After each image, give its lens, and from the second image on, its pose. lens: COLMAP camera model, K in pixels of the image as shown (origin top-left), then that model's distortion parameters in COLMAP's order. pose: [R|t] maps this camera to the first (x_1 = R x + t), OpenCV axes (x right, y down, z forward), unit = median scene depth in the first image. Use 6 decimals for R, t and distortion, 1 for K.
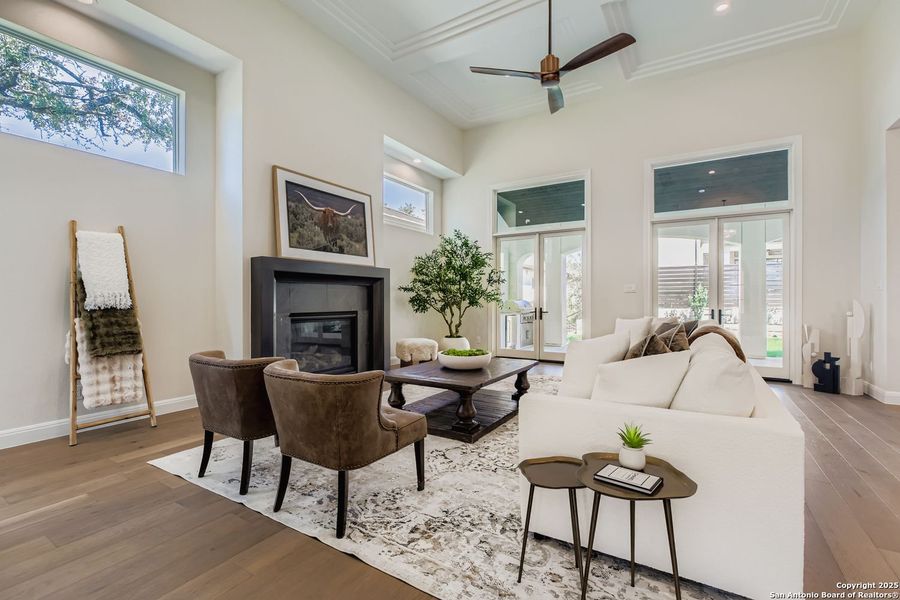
lens RADIAL K [[406.0, 0, 462.7], [0, 406.0, 299.3], [0, 0, 1]] dist [-0.003160, -0.000448]
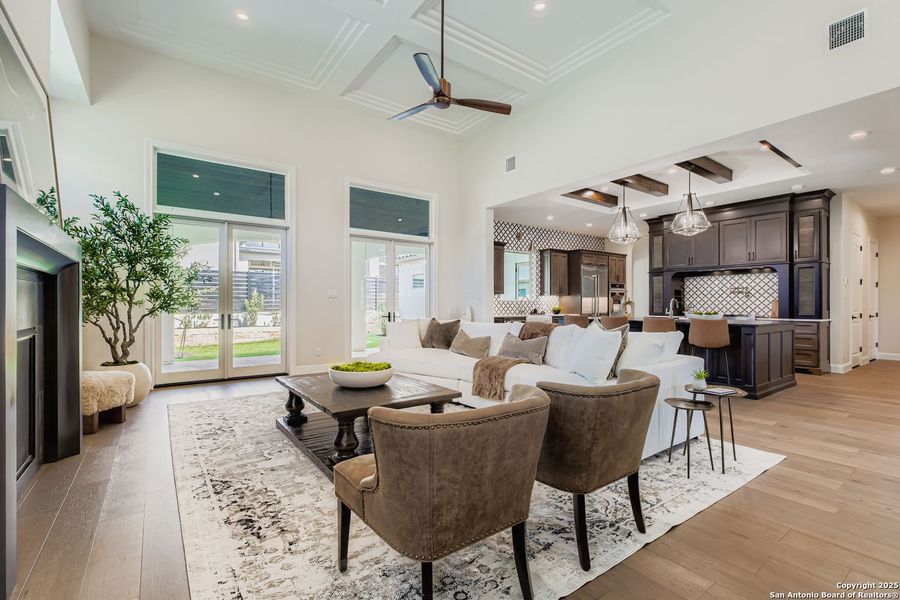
lens RADIAL K [[406.0, 0, 451.4], [0, 406.0, 304.0], [0, 0, 1]] dist [-0.003160, -0.000448]
pose [[0.393020, -0.000026, 0.919530, -0.501795], [-0.006718, 0.999973, 0.002900, -0.005443], [-0.919505, -0.007317, 0.393009, 0.352513]]
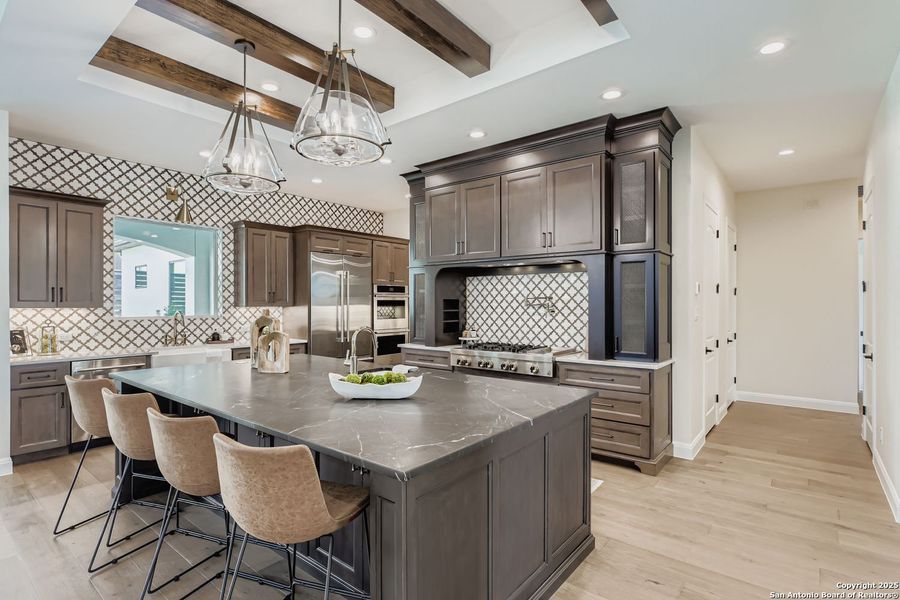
lens RADIAL K [[441.4, 0, 446.8], [0, 441.4, 304.0], [0, 0, 1]] dist [0.003944, 0.001388]
pose [[0.145365, -0.004489, 0.989368, 0.304079], [-0.005158, 0.999973, 0.005294, -0.054838], [-0.989365, -0.005873, 0.145338, 0.041370]]
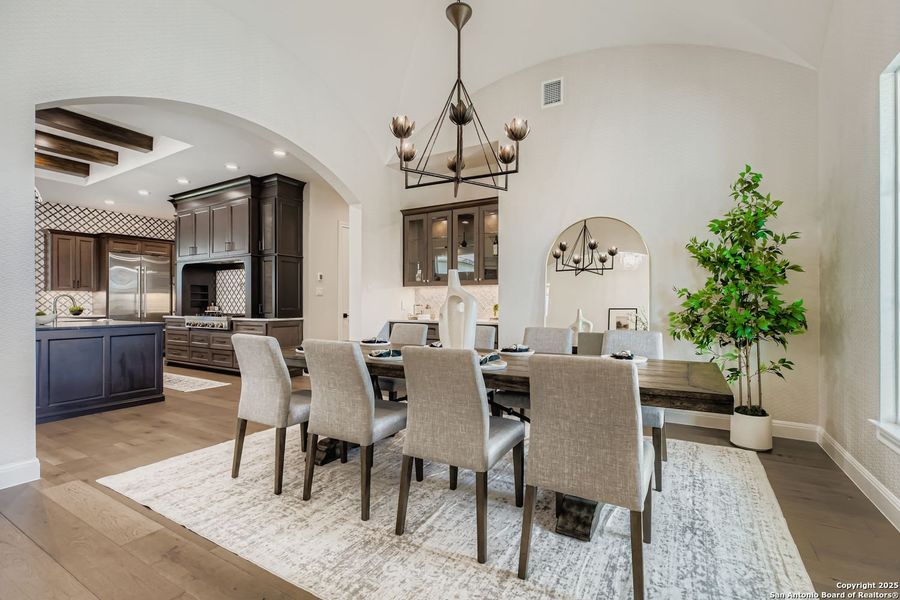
lens RADIAL K [[406.0, 0, 454.6], [0, 406.0, 301.4], [0, 0, 1]] dist [-0.003160, -0.000448]
pose [[-0.007530, -0.000775, 0.999971, -0.067606], [-0.004570, 0.999989, 0.000741, -0.012535], [-0.999961, -0.004565, -0.007533, -0.640712]]
